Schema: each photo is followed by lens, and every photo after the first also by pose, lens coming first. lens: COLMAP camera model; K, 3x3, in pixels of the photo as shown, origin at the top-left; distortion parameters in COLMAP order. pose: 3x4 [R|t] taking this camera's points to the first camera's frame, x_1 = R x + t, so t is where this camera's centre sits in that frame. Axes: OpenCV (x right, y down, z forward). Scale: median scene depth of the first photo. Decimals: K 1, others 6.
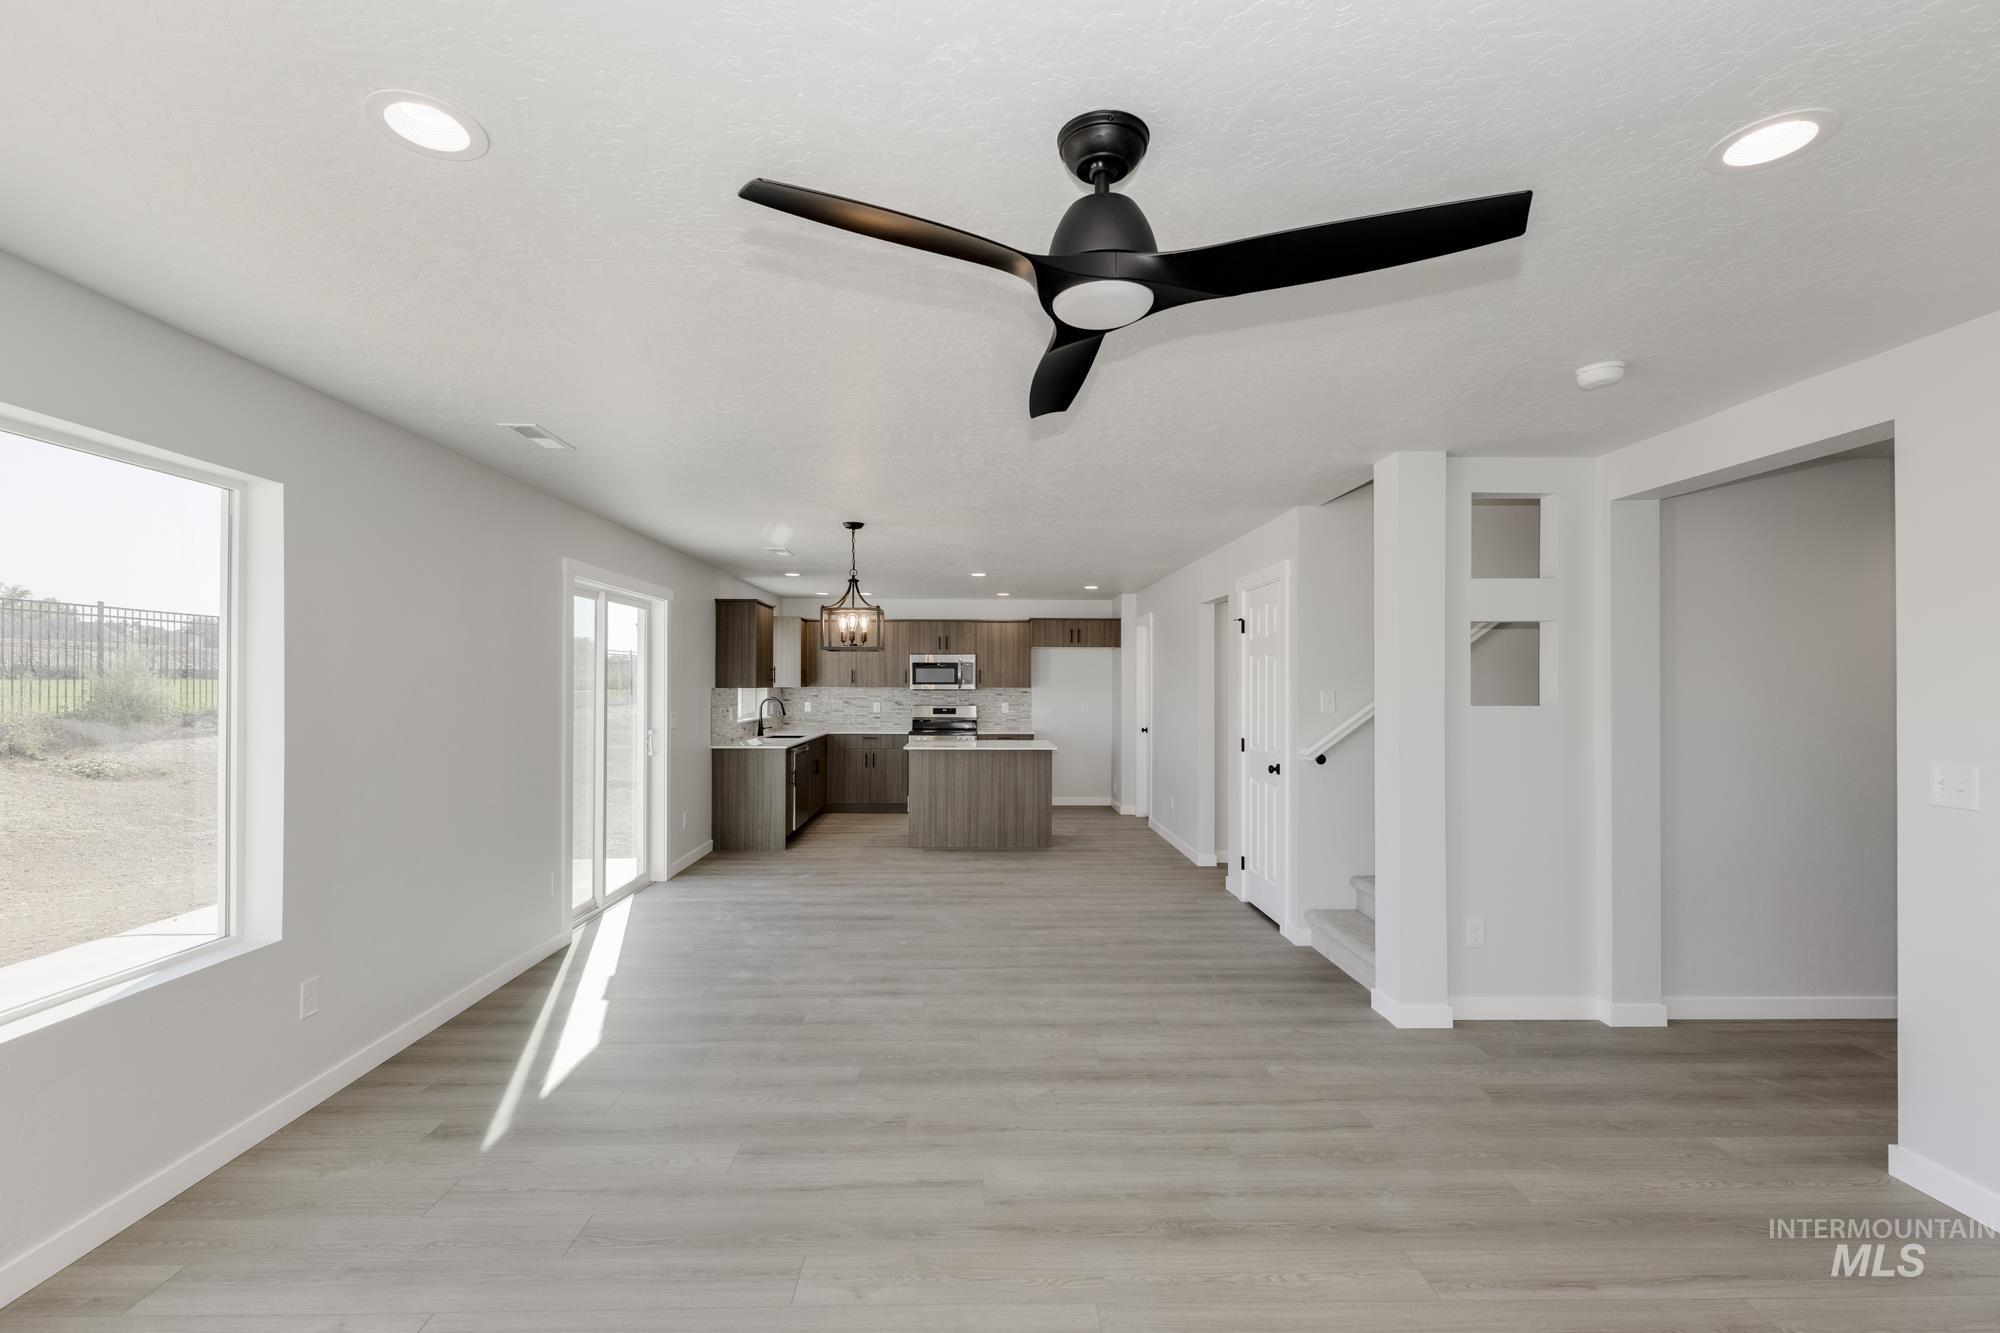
lens RADIAL K [[872.7, 0, 995.3], [0, 872.7, 681.8], [0, 0, 1]] dist [-0.000373, -0.000141]
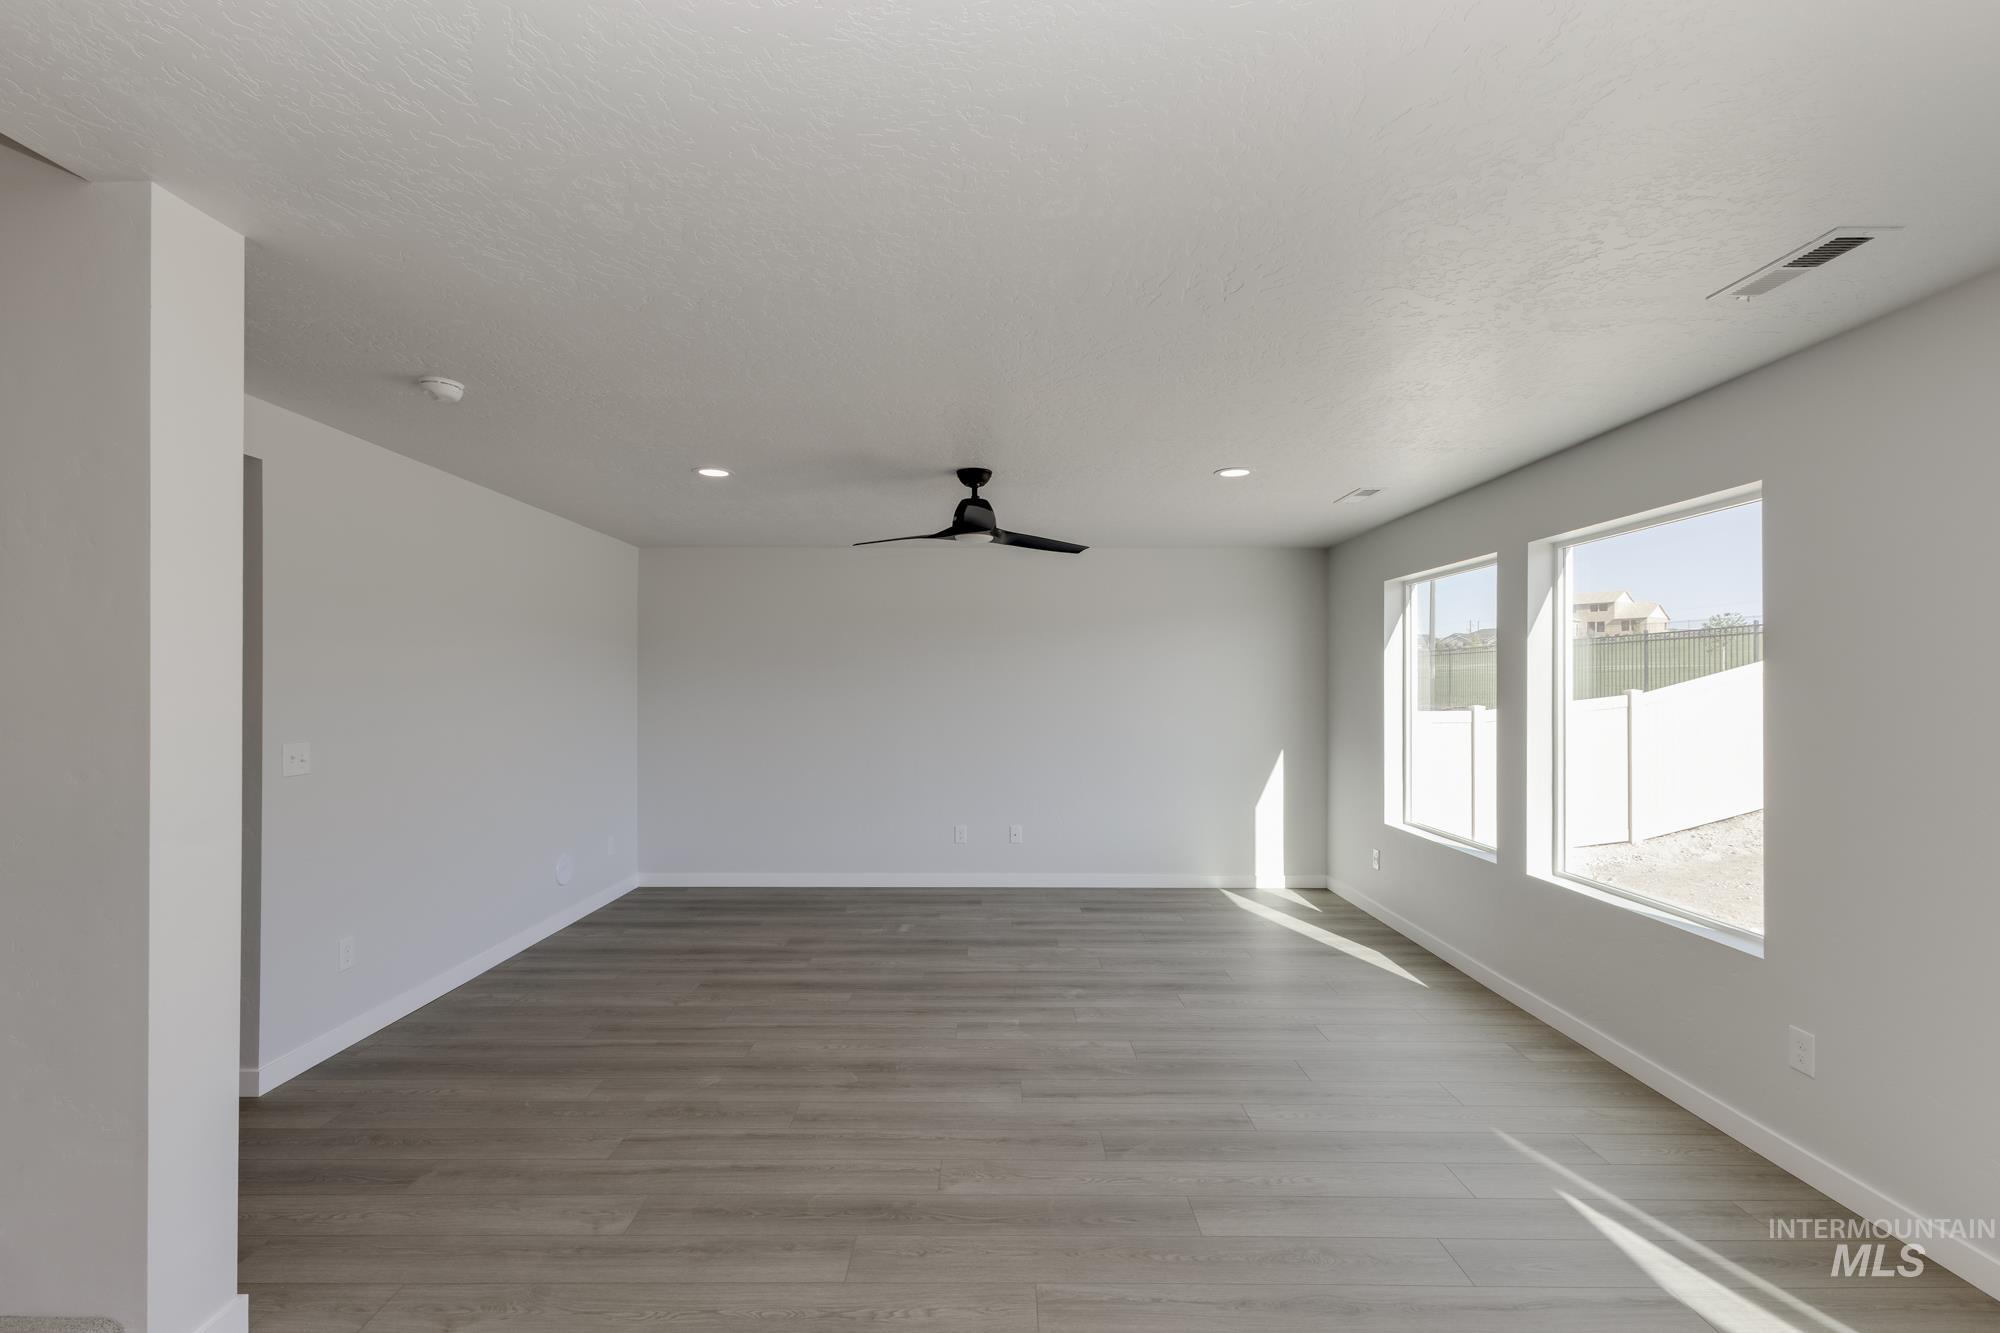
lens RADIAL K [[872.7, 0, 995.3], [0, 872.7, 681.8], [0, 0, 1]] dist [-0.000373, -0.000141]
pose [[-0.999549, -0.003056, 0.029889, -0.008340], [-0.003158, 0.999989, -0.003349, 0.000456], [-0.029879, -0.003442, -0.999548, 1.696636]]
